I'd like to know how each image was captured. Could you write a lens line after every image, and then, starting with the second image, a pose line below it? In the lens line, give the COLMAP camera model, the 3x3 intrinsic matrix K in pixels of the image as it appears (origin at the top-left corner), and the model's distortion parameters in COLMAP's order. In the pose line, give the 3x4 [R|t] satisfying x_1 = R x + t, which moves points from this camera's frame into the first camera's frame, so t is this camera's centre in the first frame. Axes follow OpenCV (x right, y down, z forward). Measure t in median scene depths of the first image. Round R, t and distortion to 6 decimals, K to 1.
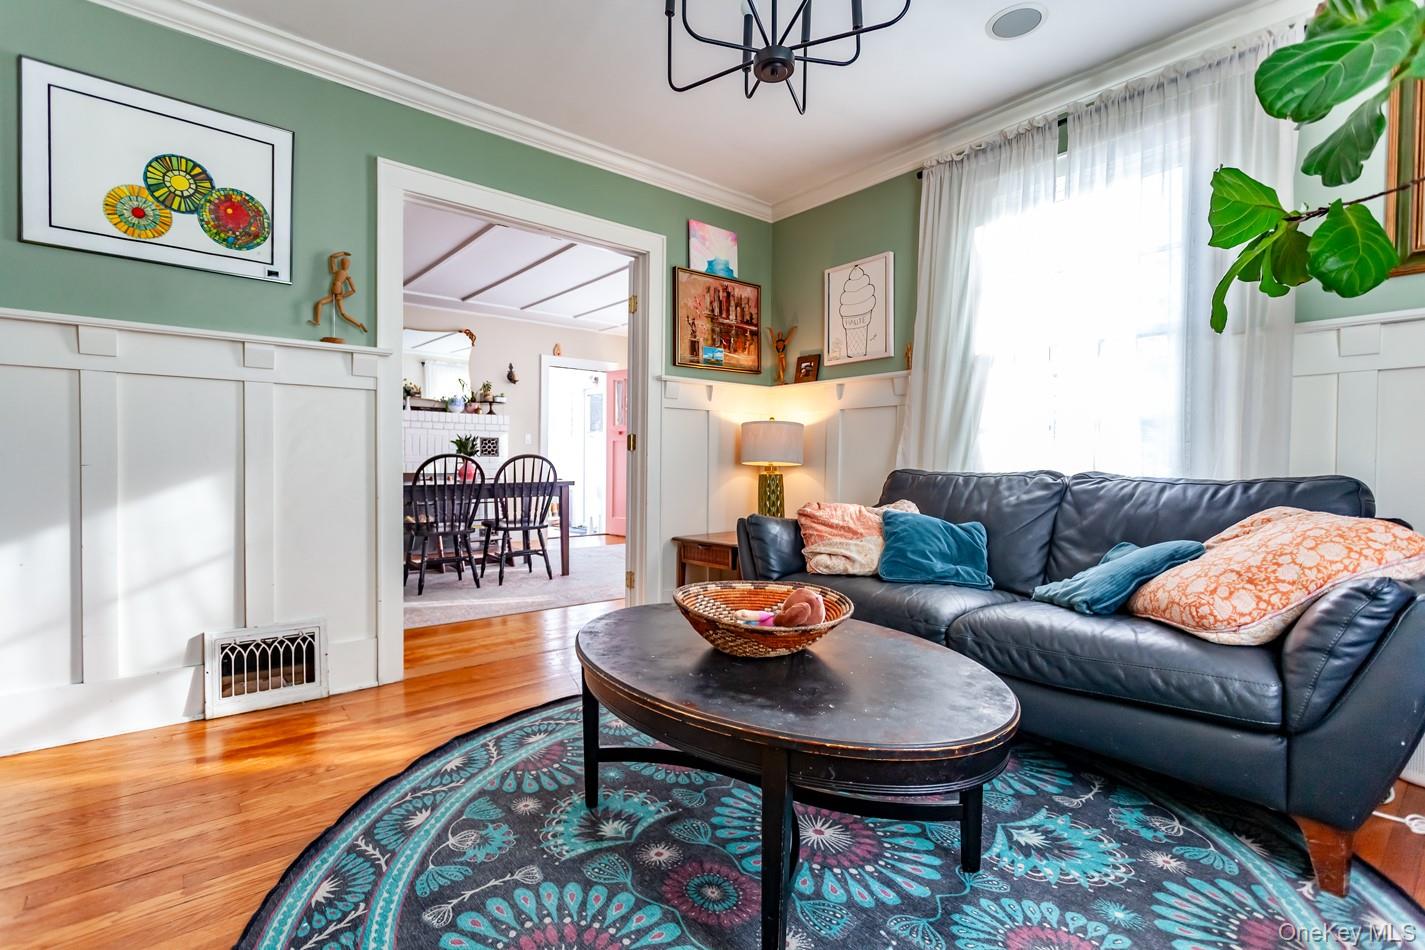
lens RADIAL K [[671.5, 0, 714.2], [0, 671.5, 462.0], [0, 0, 1]] dist [0.002392, 0.000805]
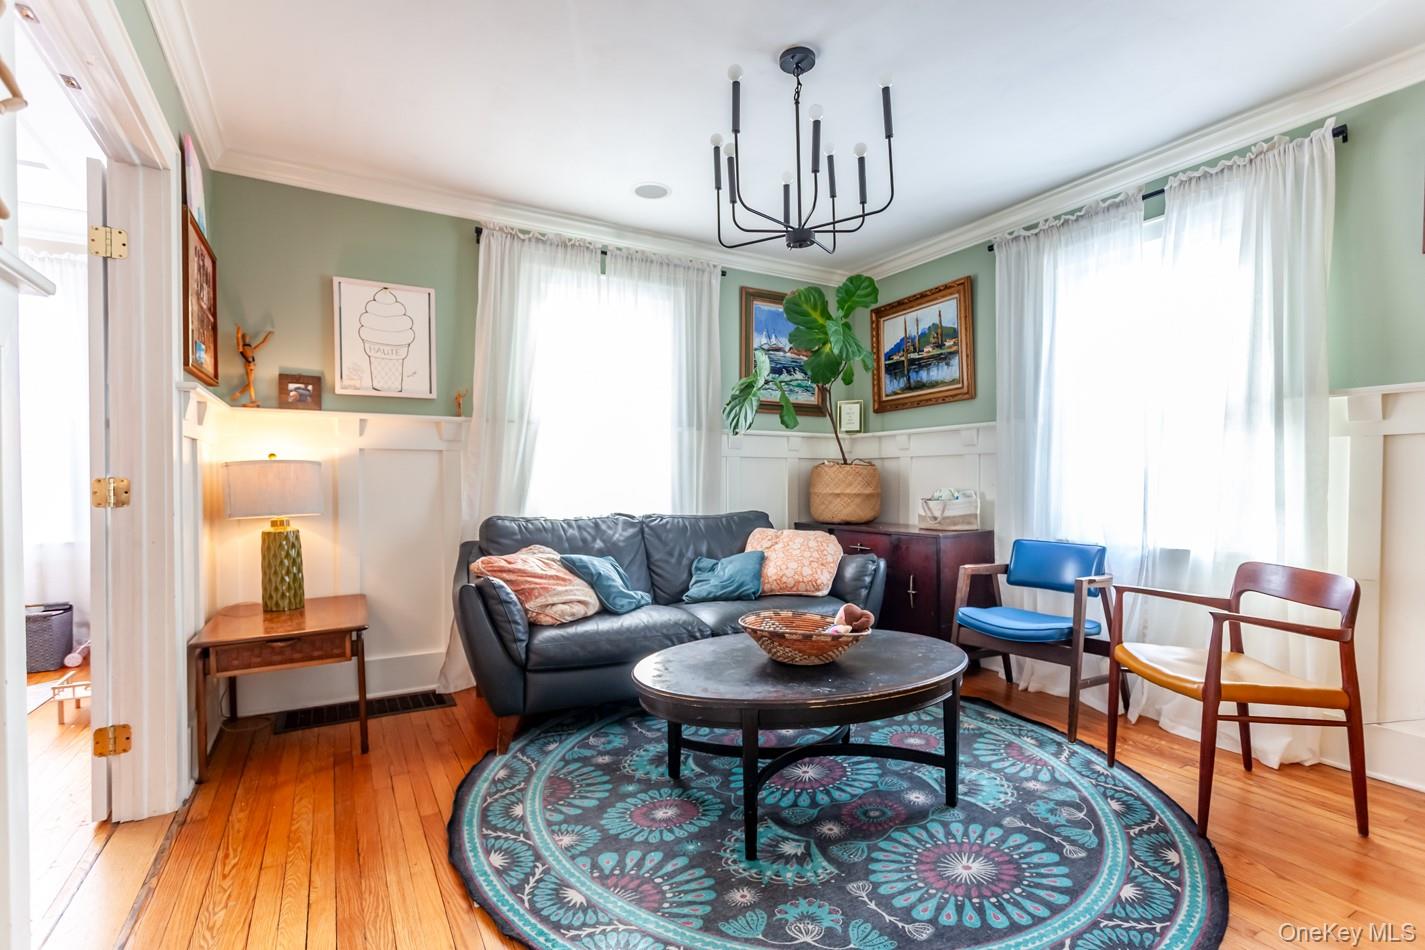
lens RADIAL K [[684.7, 0, 704.8], [0, 684.7, 483.9], [0, 0, 1]] dist [-0.000341, 0.000223]
pose [[0.166781, -0.006258, 0.985974, -0.804404], [0.000291, 0.999980, 0.006297, -0.052805], [-0.985994, -0.000763, 0.166780, 0.575696]]
